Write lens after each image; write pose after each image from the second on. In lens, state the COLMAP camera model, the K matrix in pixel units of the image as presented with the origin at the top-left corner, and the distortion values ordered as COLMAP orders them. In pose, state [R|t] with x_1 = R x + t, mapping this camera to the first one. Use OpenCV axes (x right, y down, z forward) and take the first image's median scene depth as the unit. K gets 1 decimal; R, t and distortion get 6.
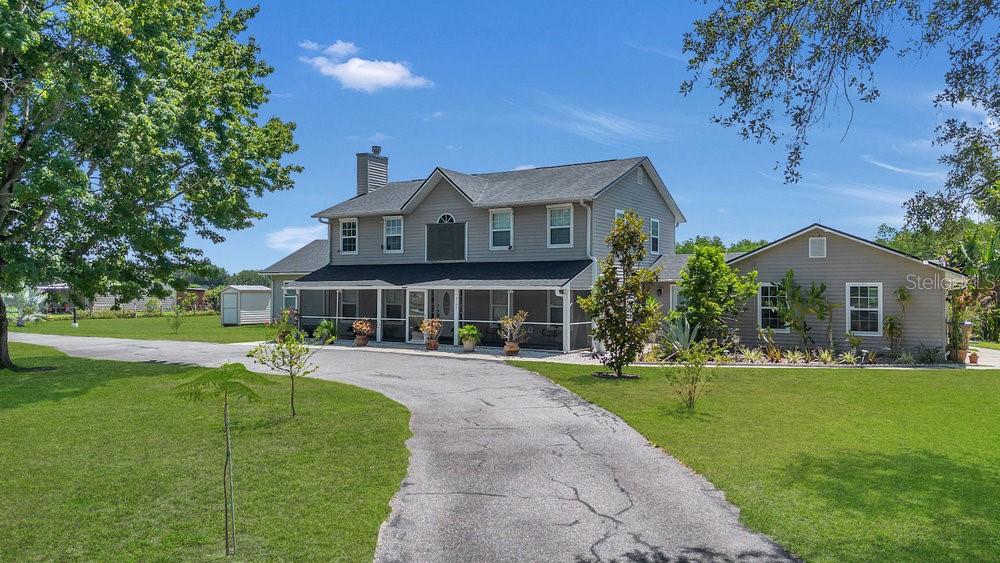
lens RADIAL K [[708.2, 0, 503.3], [0, 708.2, 278.5], [0, 0, 1]] dist [0.082868, -0.088482]
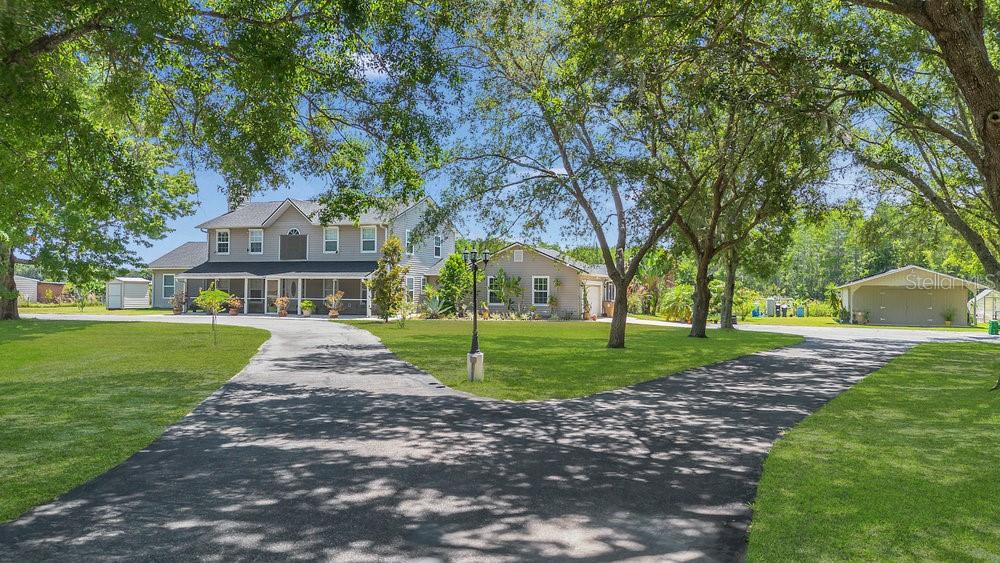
lens RADIAL K [[708.2, 0, 503.3], [0, 708.2, 278.5], [0, 0, 1]] dist [0.082868, -0.088482]
pose [[0.981186, 0.008427, 0.192879, 0.070392], [-0.008213, 0.999964, -0.001907, 0.014569], [-0.192888, 0.000287, 0.981221, -0.618869]]
